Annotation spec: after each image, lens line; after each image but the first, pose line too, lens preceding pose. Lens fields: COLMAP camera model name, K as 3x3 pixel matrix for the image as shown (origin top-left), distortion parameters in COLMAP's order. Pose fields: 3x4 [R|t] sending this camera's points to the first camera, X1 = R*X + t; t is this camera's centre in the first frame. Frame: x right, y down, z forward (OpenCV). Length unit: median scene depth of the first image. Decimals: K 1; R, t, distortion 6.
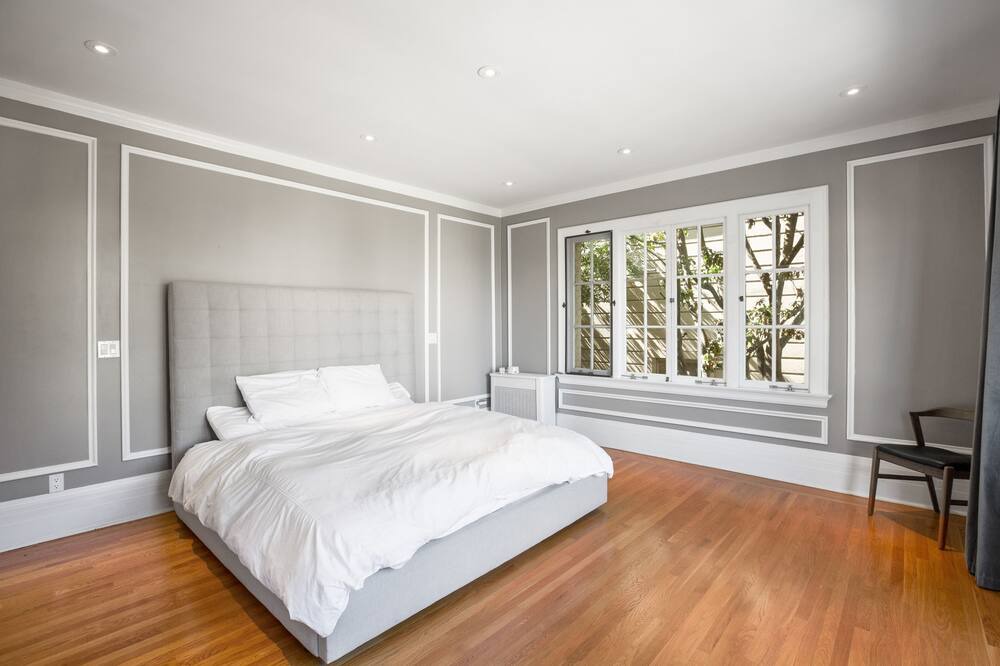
lens RADIAL K [[470.8, 0, 498.8], [0, 470.8, 329.7], [0, 0, 1]] dist [0.000419, 0.001097]
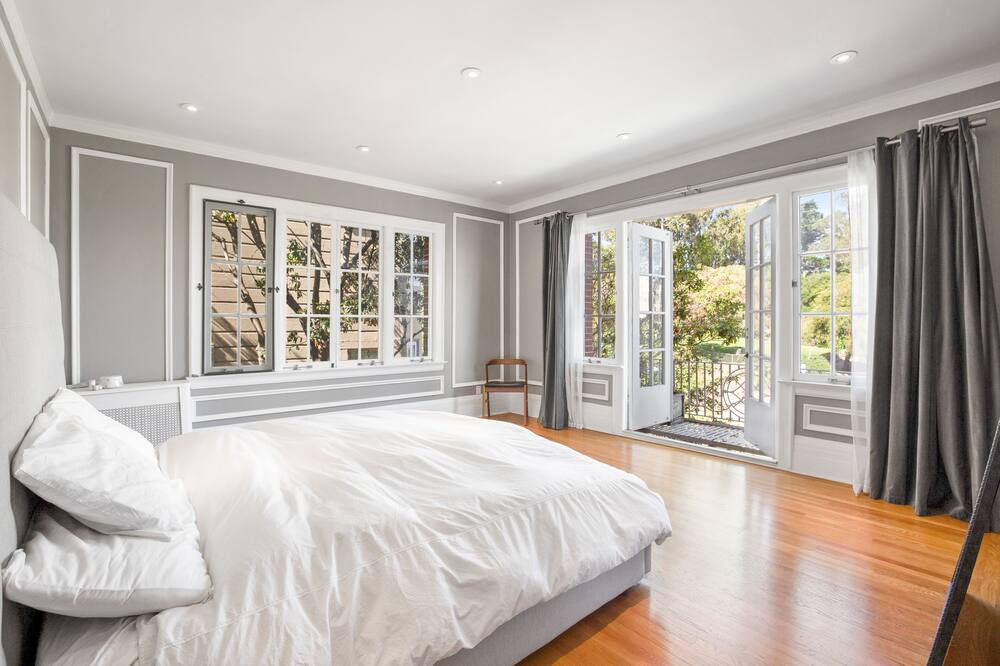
lens RADIAL K [[470.8, 0, 498.7], [0, 470.8, 326.9], [0, 0, 1]] dist [0.000419, 0.001097]
pose [[0.175554, -0.011212, 0.984406, -0.577168], [0.007009, 0.999924, 0.010139, 0.009697], [-0.984445, 0.005119, 0.175619, 0.417787]]
